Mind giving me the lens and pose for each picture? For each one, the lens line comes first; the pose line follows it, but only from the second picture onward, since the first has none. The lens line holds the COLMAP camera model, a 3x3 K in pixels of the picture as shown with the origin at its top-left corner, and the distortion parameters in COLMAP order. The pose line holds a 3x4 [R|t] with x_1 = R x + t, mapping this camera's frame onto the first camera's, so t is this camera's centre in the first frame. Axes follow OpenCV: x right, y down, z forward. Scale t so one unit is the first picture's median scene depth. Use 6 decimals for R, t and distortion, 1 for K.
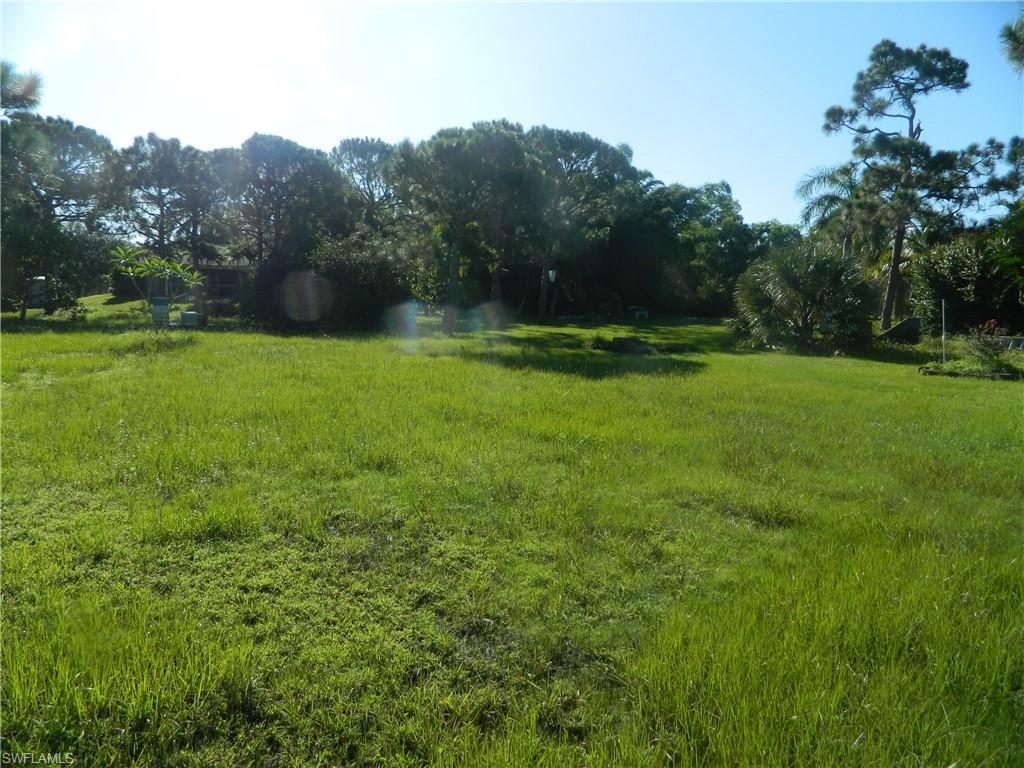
lens RADIAL K [[748.7, 0, 511.7], [0, 748.7, 380.6], [0, 0, 1]] dist [0.014797, -0.002881]
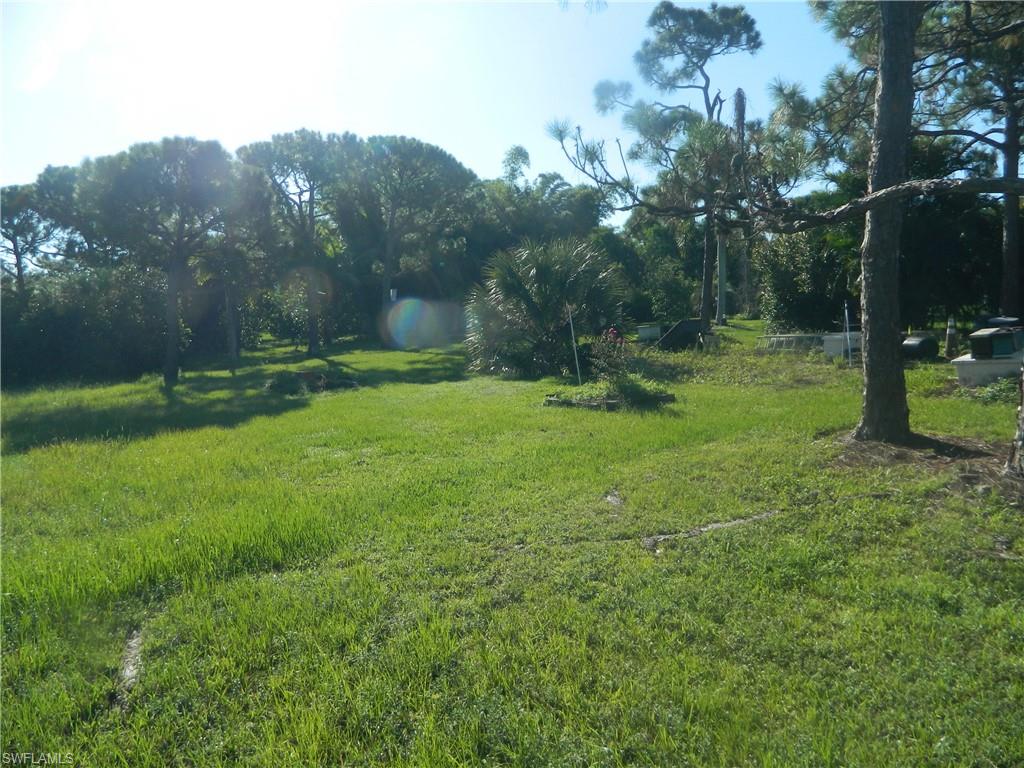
lens RADIAL K [[748.7, 0, 512.4], [0, 748.7, 387.0], [0, 0, 1]] dist [0.014797, -0.002881]
pose [[0.996788, -0.073177, -0.032539, 0.311166], [0.072885, 0.997290, -0.010072, -0.011632], [0.033188, 0.007668, 0.999420, 0.128136]]
